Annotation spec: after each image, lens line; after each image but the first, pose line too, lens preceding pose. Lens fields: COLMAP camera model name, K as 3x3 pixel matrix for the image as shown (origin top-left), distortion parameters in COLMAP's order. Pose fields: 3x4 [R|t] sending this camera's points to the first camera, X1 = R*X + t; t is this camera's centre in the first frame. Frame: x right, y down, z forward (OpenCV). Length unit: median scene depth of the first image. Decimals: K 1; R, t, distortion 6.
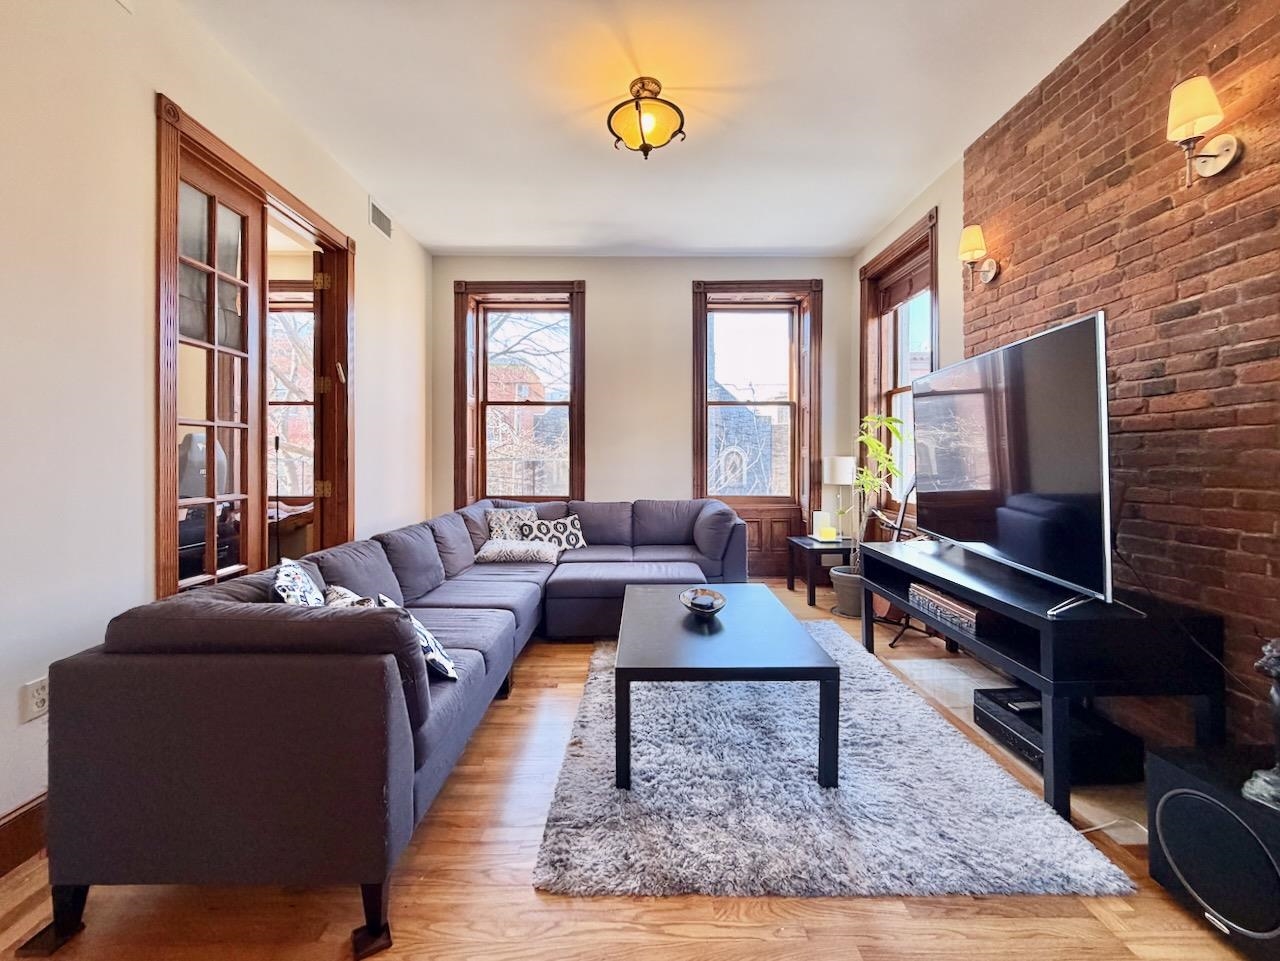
lens RADIAL K [[537.4, 0, 636.6], [0, 537.4, 457.1], [0, 0, 1]] dist [0.000192, 0.000070]
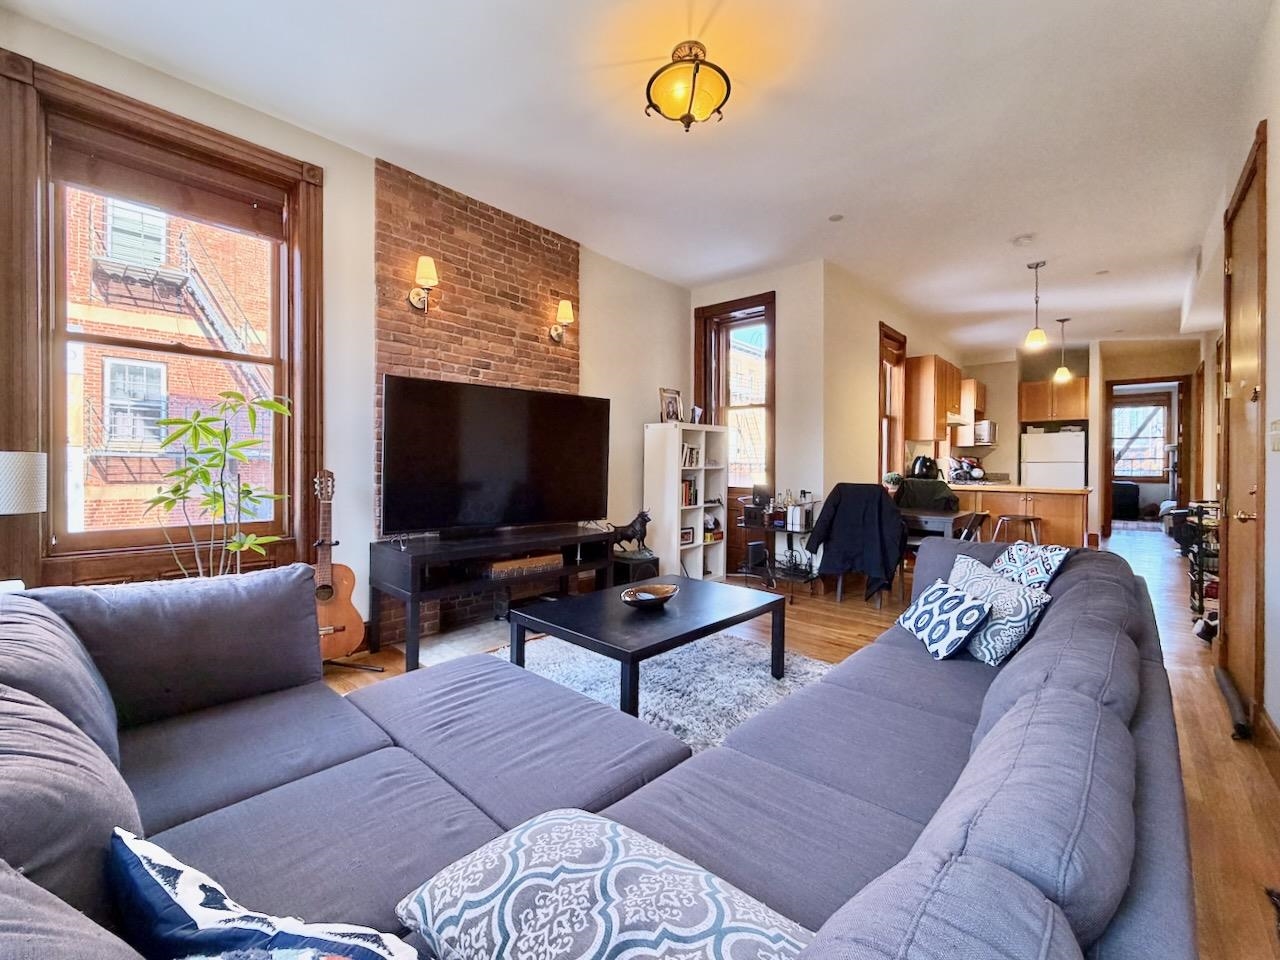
lens RADIAL K [[535.8, 0, 633.2], [0, 535.8, 467.1], [0, 0, 1]] dist [0.000317, 0.000137]
pose [[-0.735583, -0.004639, 0.677419, -0.339197], [-0.002805, 0.999989, 0.003803, 0.010341], [-0.677429, 0.000897, -0.735587, 1.094364]]
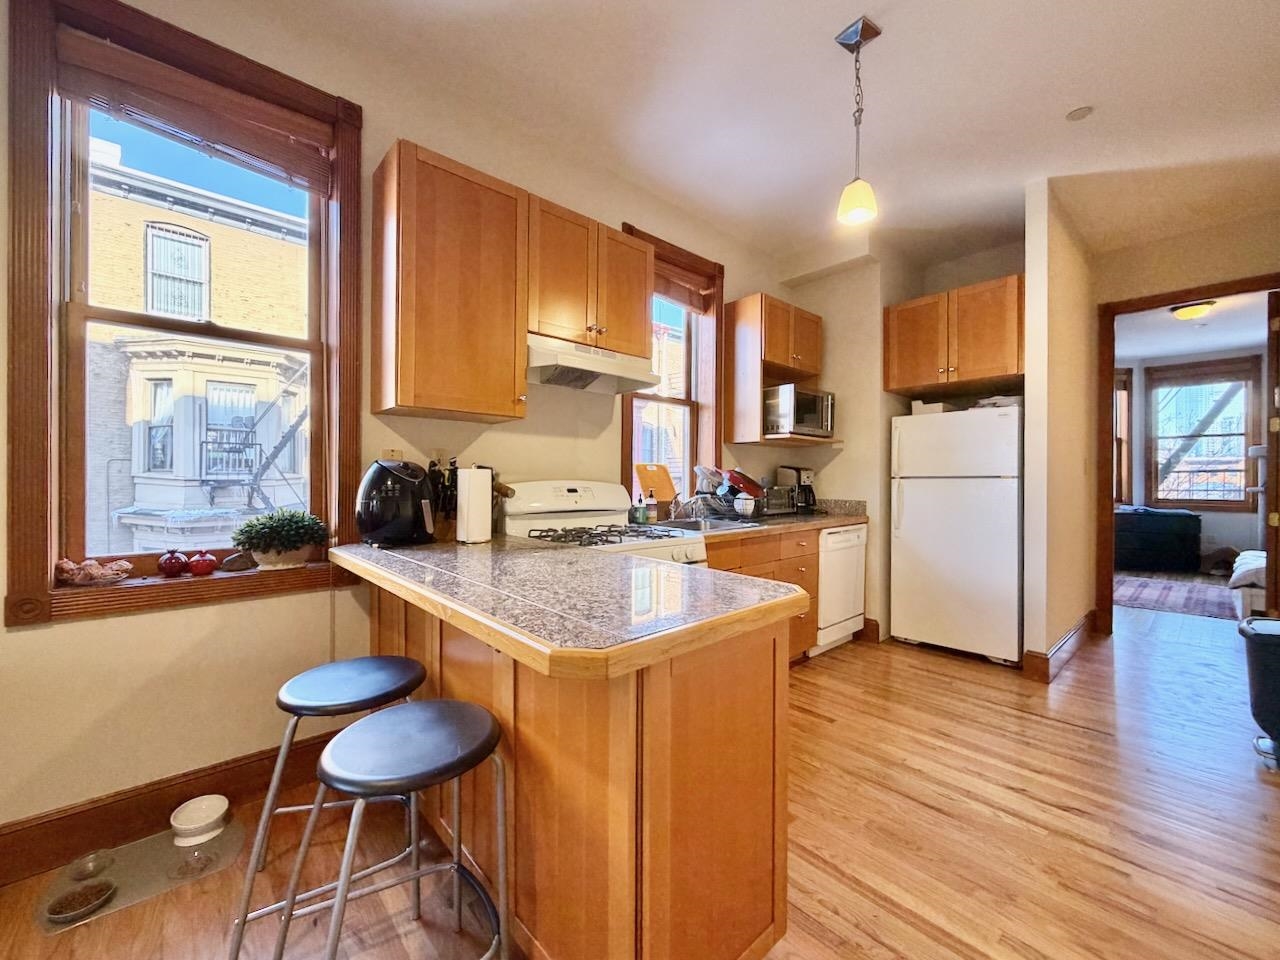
lens RADIAL K [[515.7, 0, 635.6], [0, 515.7, 479.9], [0, 0, 1]] dist [0.000748, 0.000022]
pose [[-0.663162, -0.001451, 0.748475, -0.426043], [-0.002062, 0.999998, 0.000111, 0.000971], [-0.748473, -0.001470, -0.663164, -0.472649]]
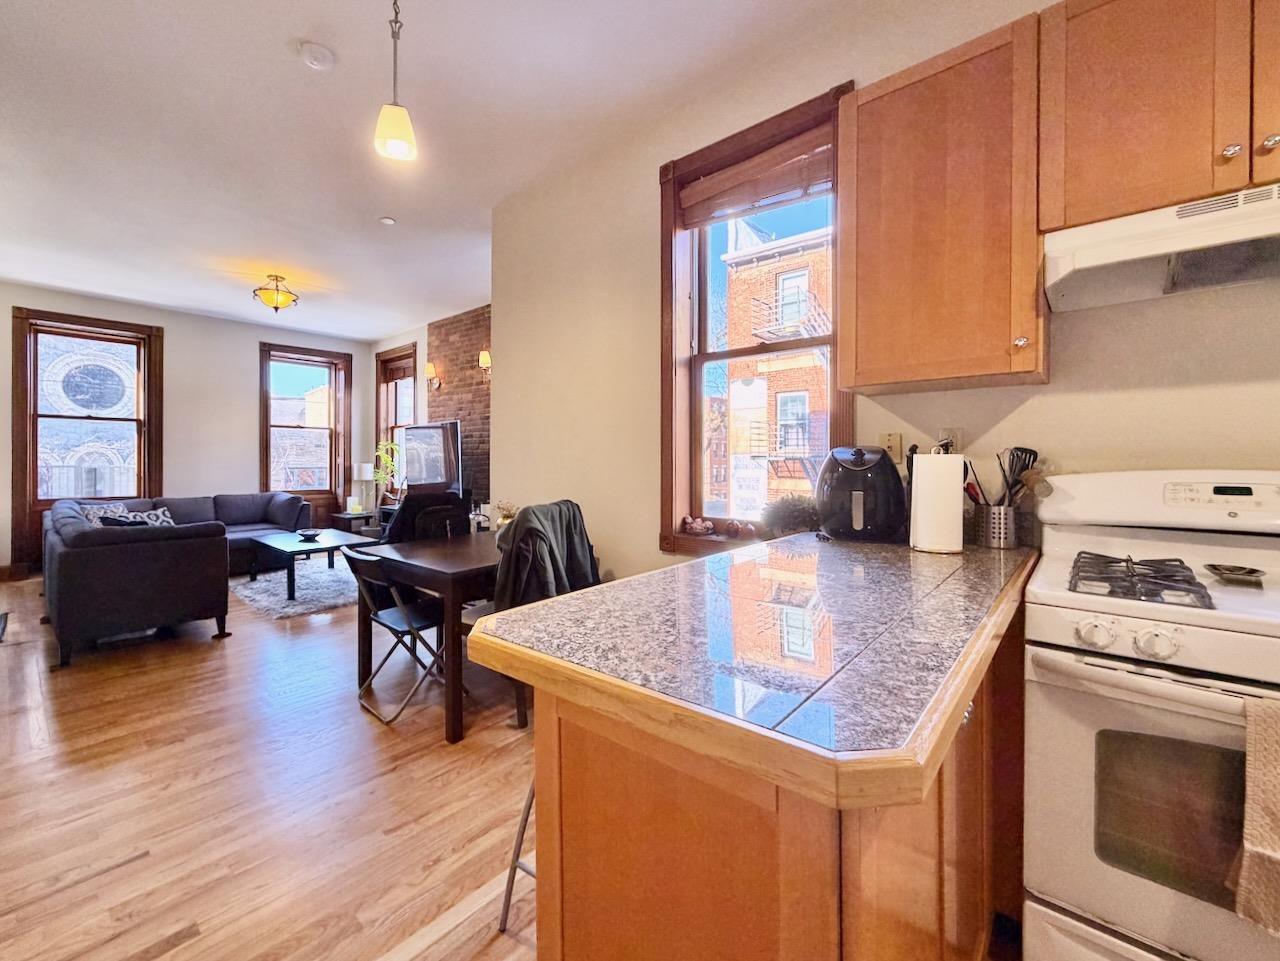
lens RADIAL K [[538.4, 0, 610.7], [0, 538.4, 461.3], [0, 0, 1]] dist [0.000376, 0.000009]
pose [[0.669058, 0.001506, 0.743209, -0.397422], [0.000646, 0.999996, -0.002609, -0.003199], [-0.743210, 0.002226, 0.669055, -0.779719]]
